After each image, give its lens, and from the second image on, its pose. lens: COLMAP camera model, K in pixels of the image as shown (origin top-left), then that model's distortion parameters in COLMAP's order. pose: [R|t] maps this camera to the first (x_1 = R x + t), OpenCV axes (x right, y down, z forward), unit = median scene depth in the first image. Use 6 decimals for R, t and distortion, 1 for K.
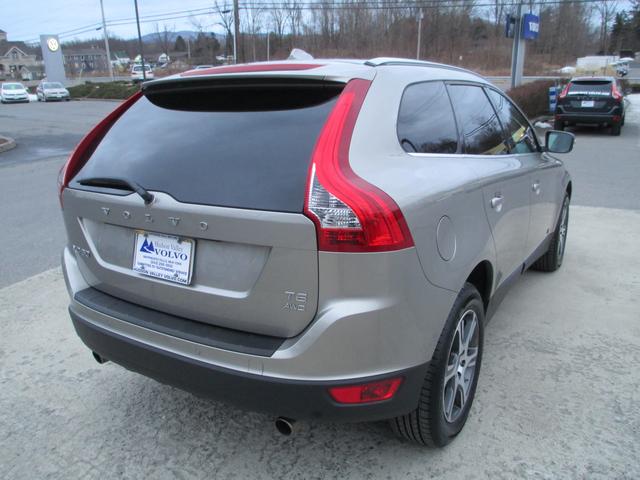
lens RADIAL K [[513.4, 0, 319.4], [0, 513.4, 237.3], [0, 0, 1]] dist [-0.046777, -0.008914]
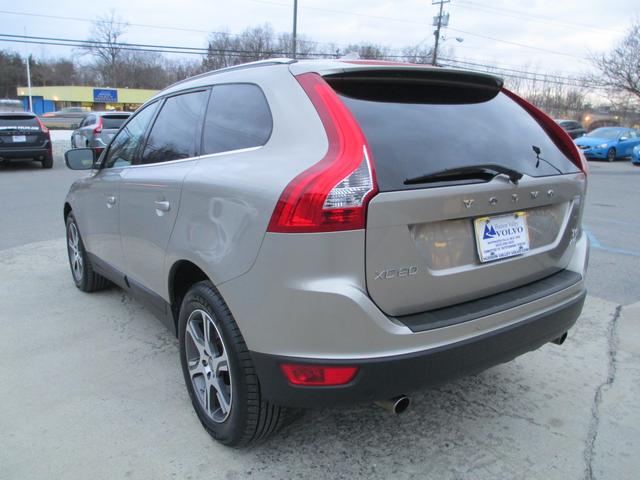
lens RADIAL K [[513.4, 0, 319.8], [0, 513.4, 242.3], [0, 0, 1]] dist [-0.046777, -0.008914]
pose [[0.422590, -0.185344, 0.887167, -0.129799], [0.242349, 0.966330, 0.086442, -0.012233], [-0.873318, 0.178475, 0.453280, 0.080381]]
